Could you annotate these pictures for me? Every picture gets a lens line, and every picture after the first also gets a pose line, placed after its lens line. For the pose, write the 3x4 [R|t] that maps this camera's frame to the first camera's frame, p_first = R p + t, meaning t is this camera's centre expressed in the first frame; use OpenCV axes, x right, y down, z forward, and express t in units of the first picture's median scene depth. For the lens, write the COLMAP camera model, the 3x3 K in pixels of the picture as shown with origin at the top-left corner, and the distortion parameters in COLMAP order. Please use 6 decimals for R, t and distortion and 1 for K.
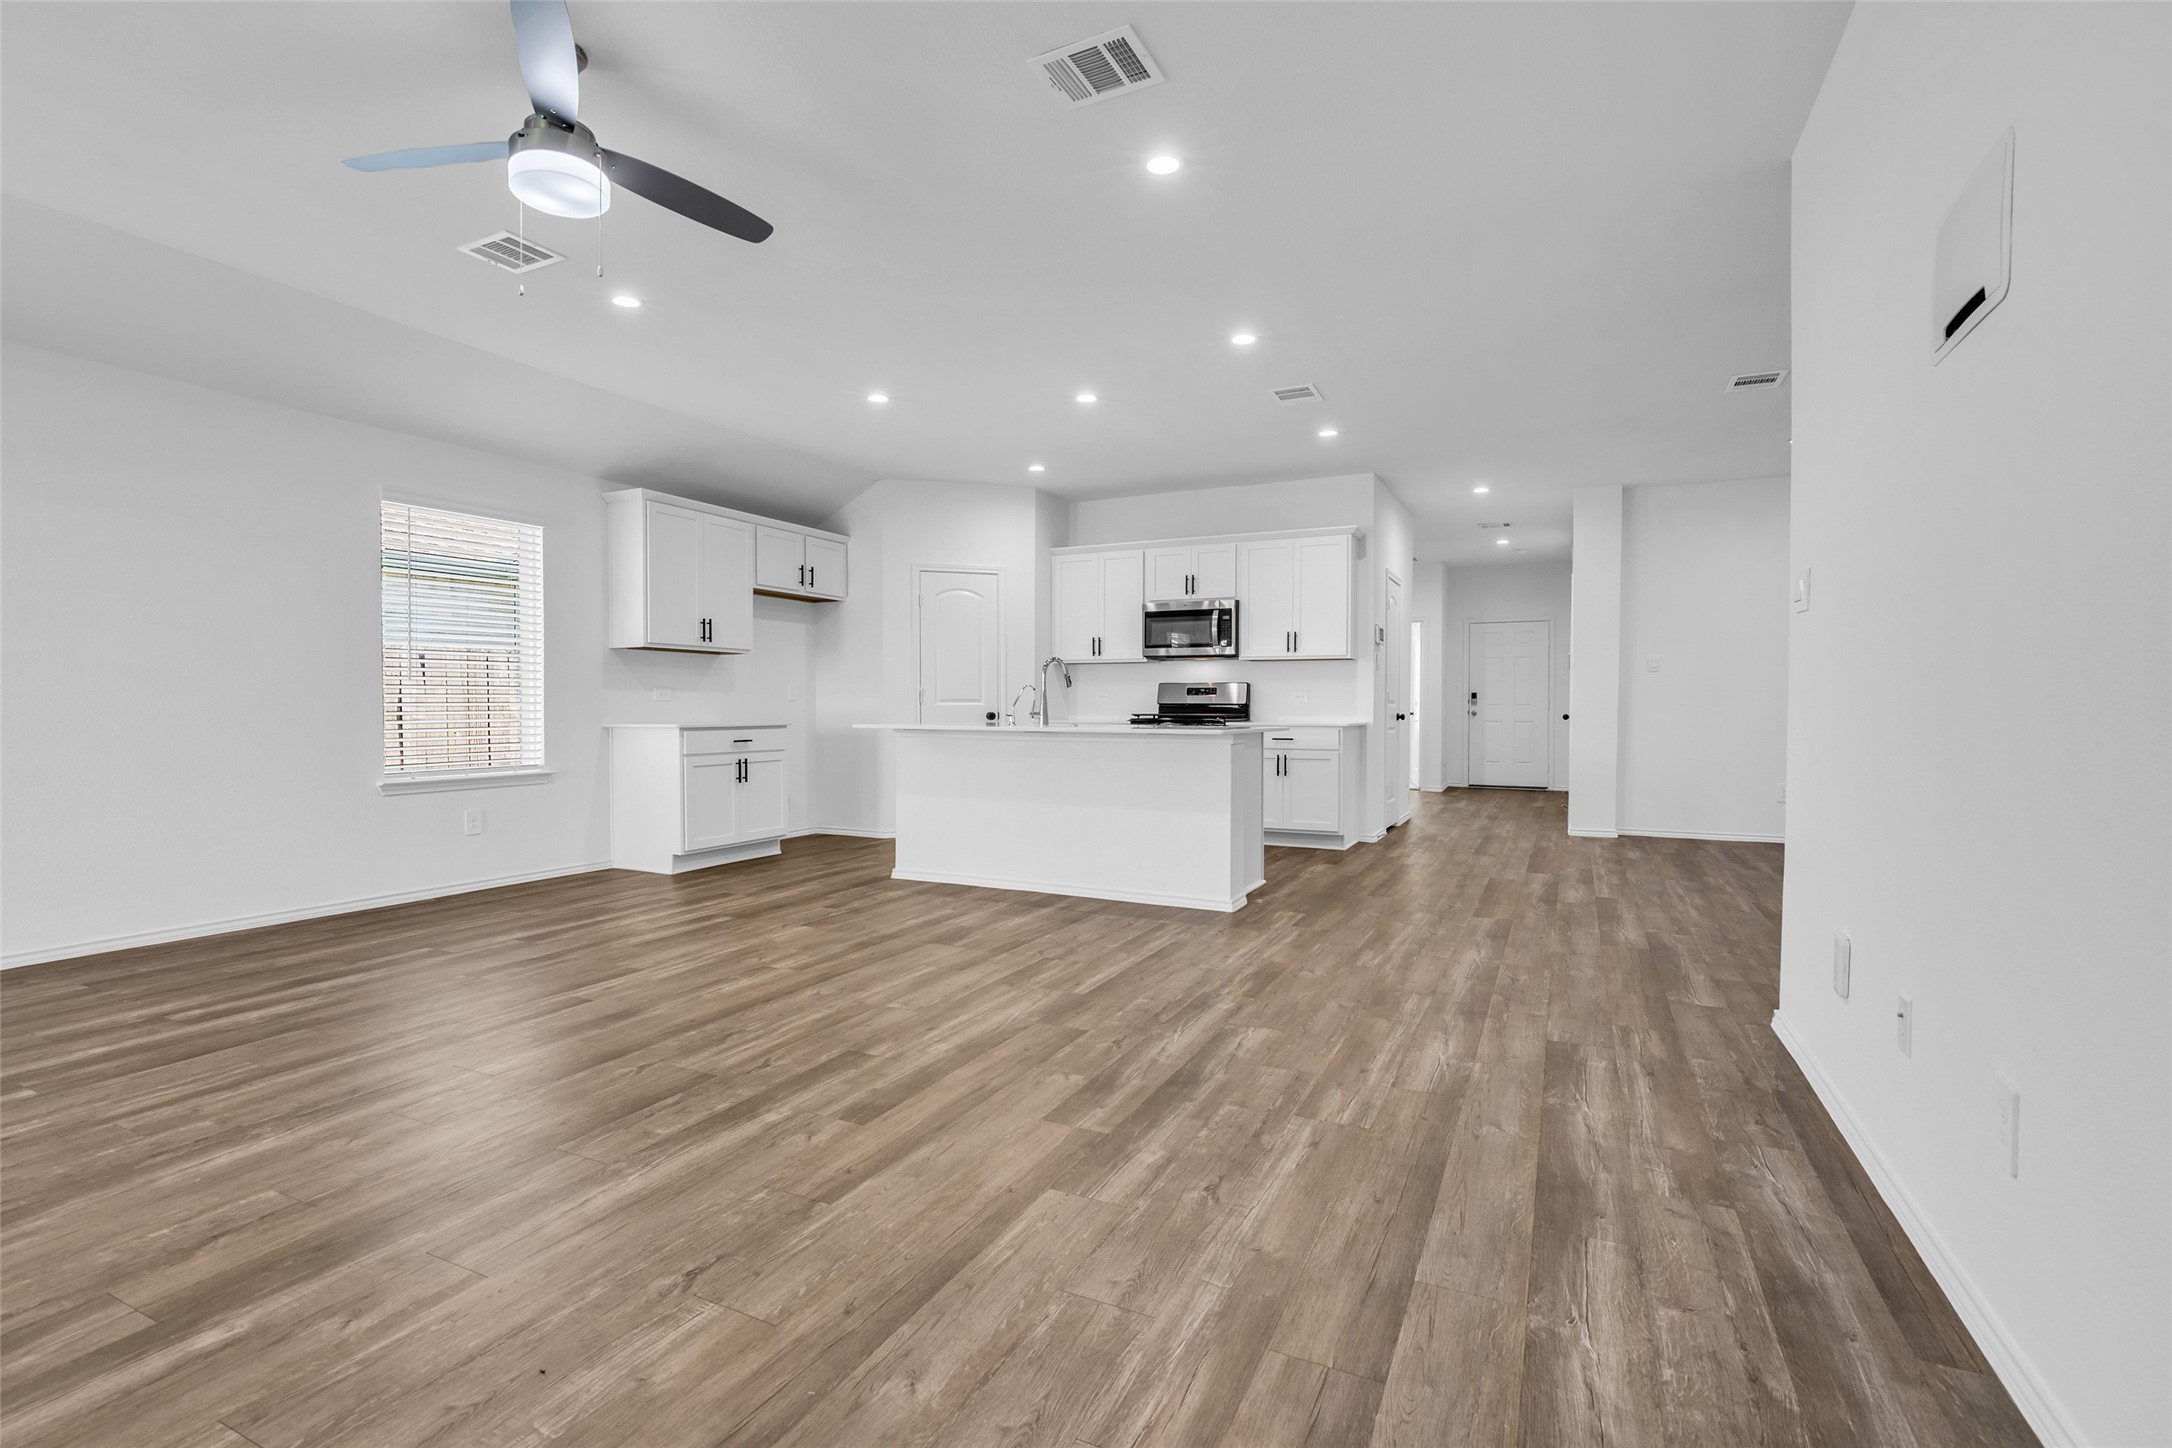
lens RADIAL K [[1008.9, 0, 1073.0], [0, 1008.9, 724.2], [0, 0, 1]] dist [-0.016657, 0.004840]
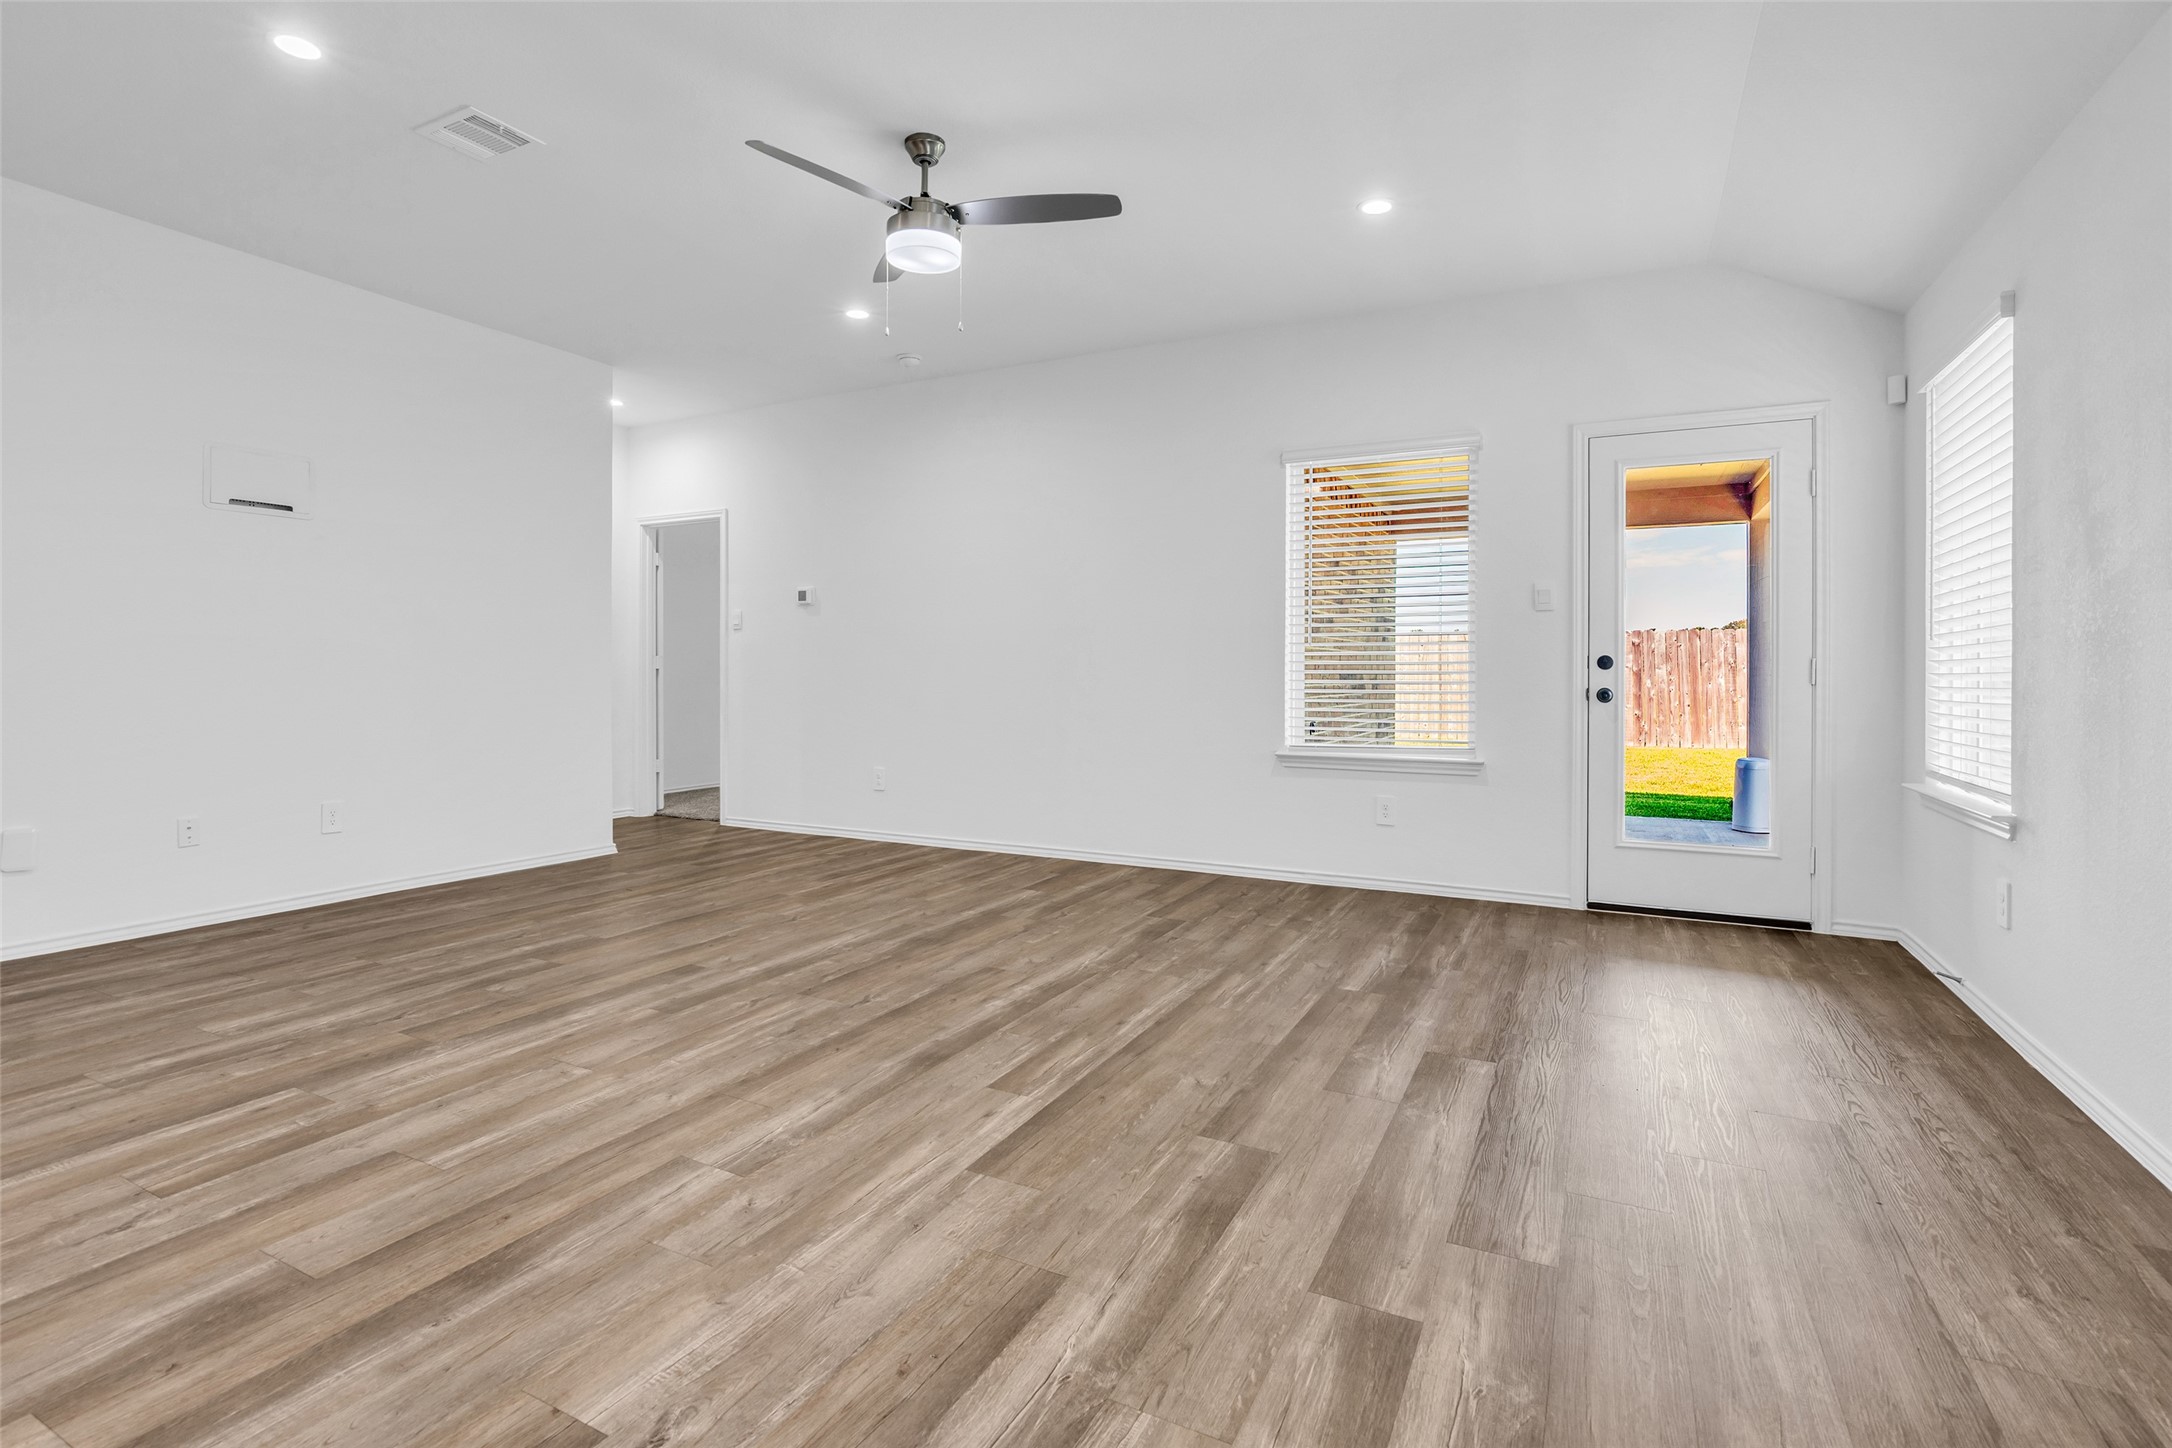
lens RADIAL K [[1008.9, 0, 1073.0], [0, 1008.9, 692.8], [0, 0, 1]] dist [-0.016657, 0.004840]
pose [[-0.999868, -0.005539, 0.015250, -0.512774], [-0.004926, 0.999190, 0.039943, -0.033145], [-0.015459, 0.039863, -0.999086, 1.596454]]
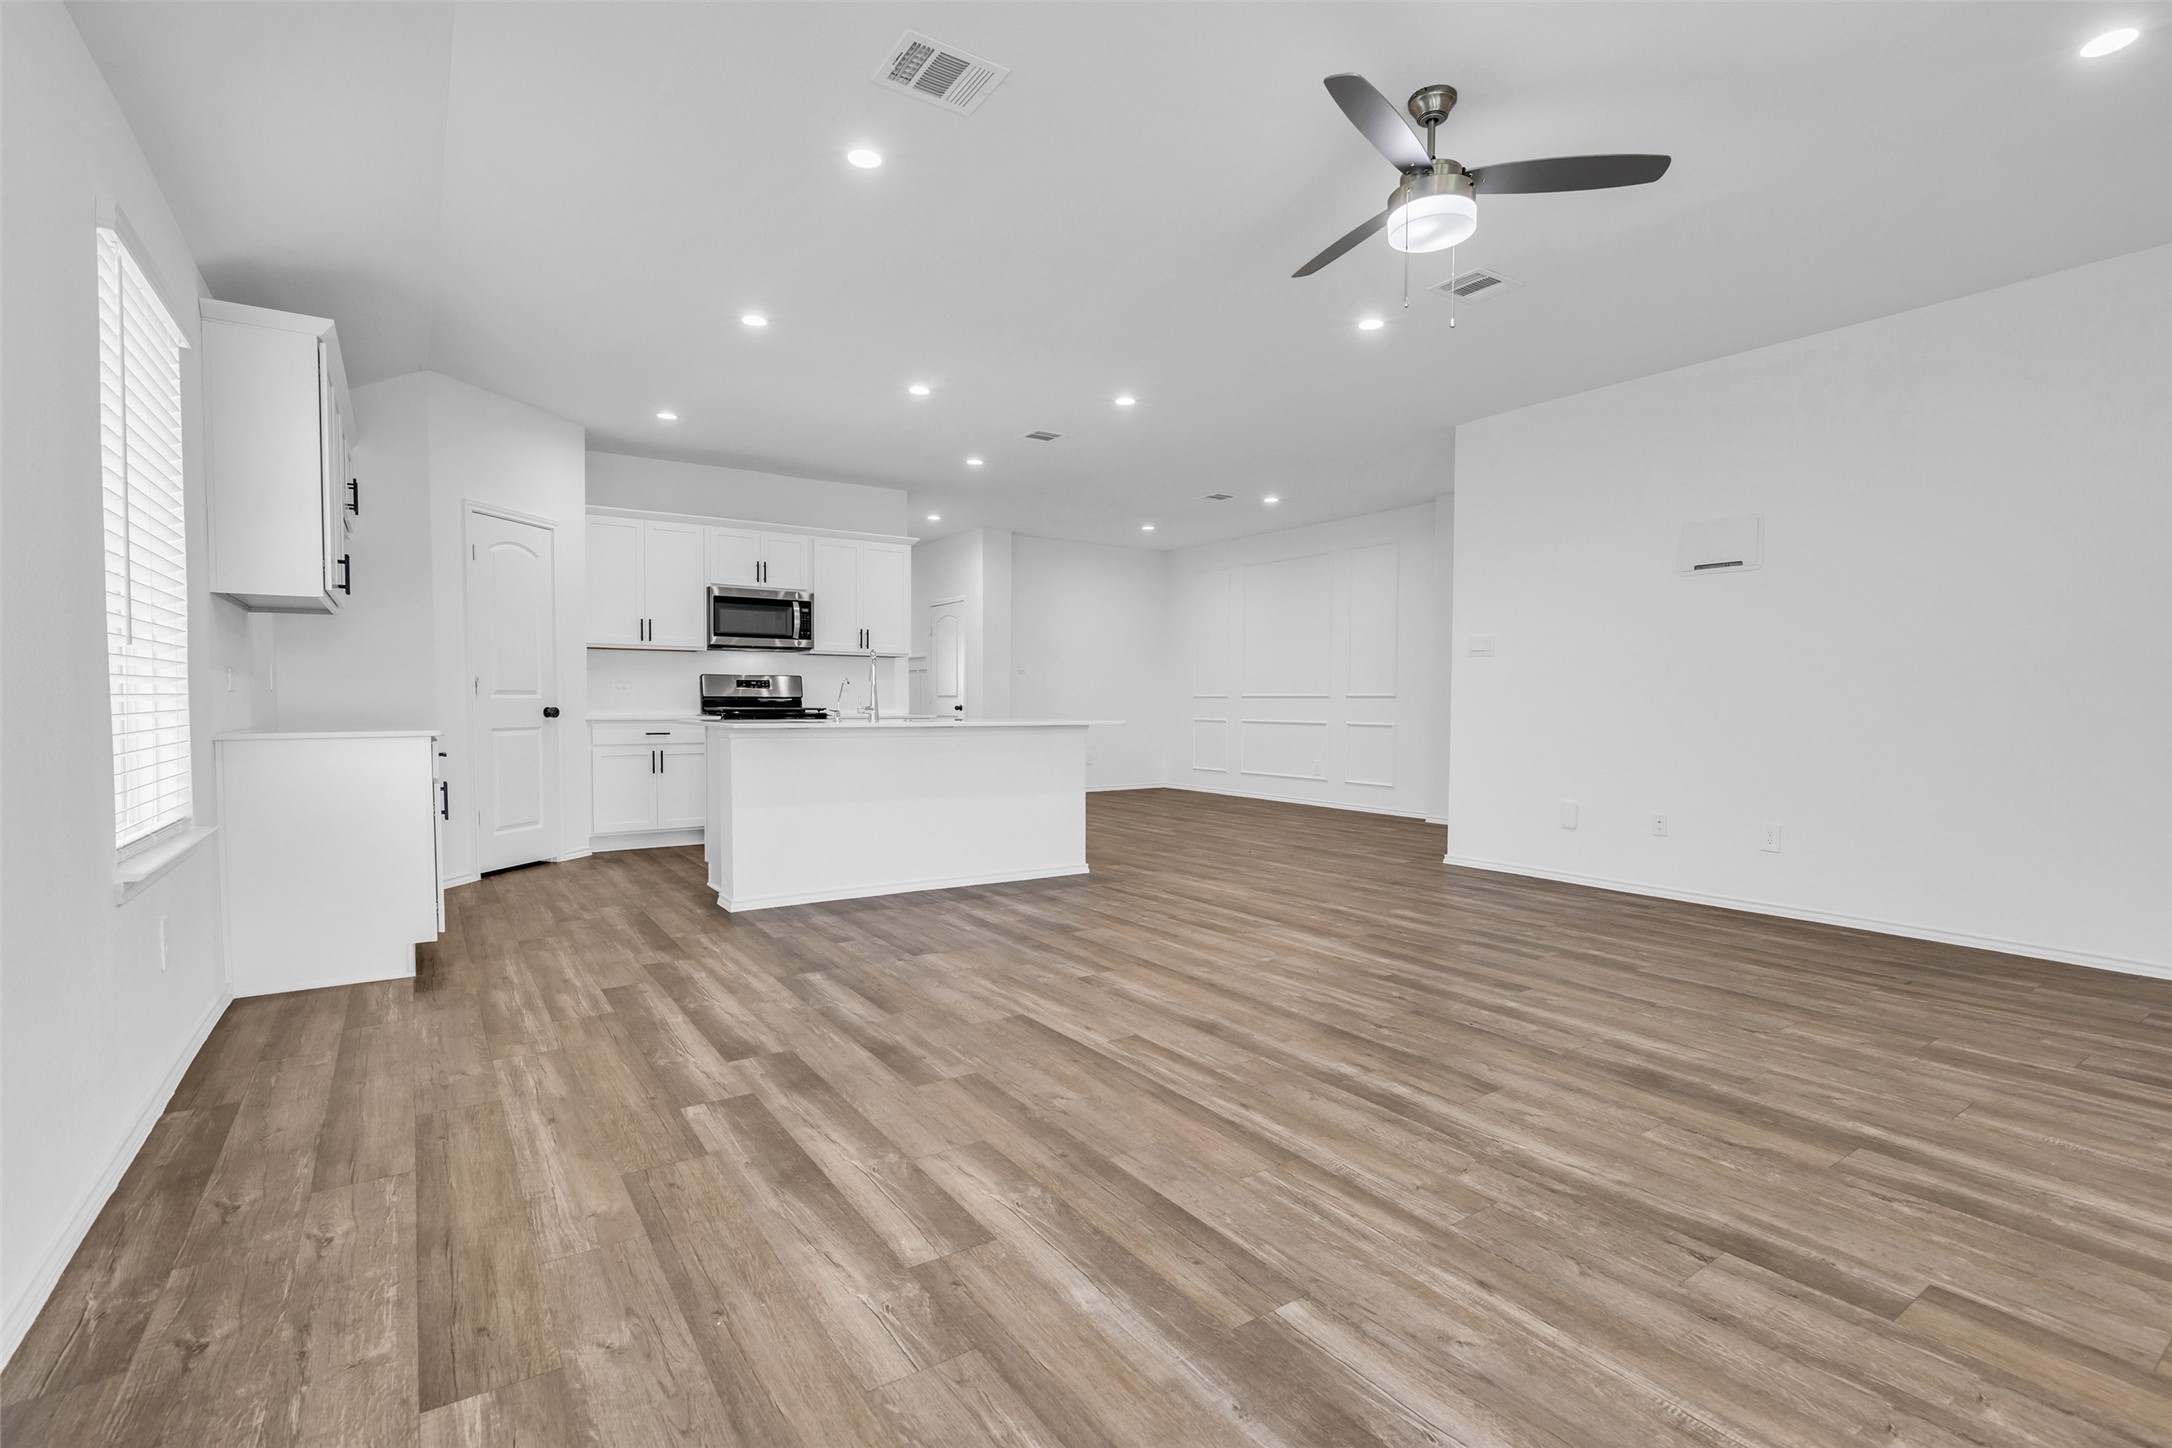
lens RADIAL K [[1008.9, 0, 1087.7], [0, 1008.9, 709.5], [0, 0, 1]] dist [-0.016657, 0.004840]
pose [[0.481188, -0.007788, 0.876583, -1.191409], [0.013252, 0.999911, 0.001609, -0.012573], [-0.876517, 0.010842, 0.481249, 0.568356]]
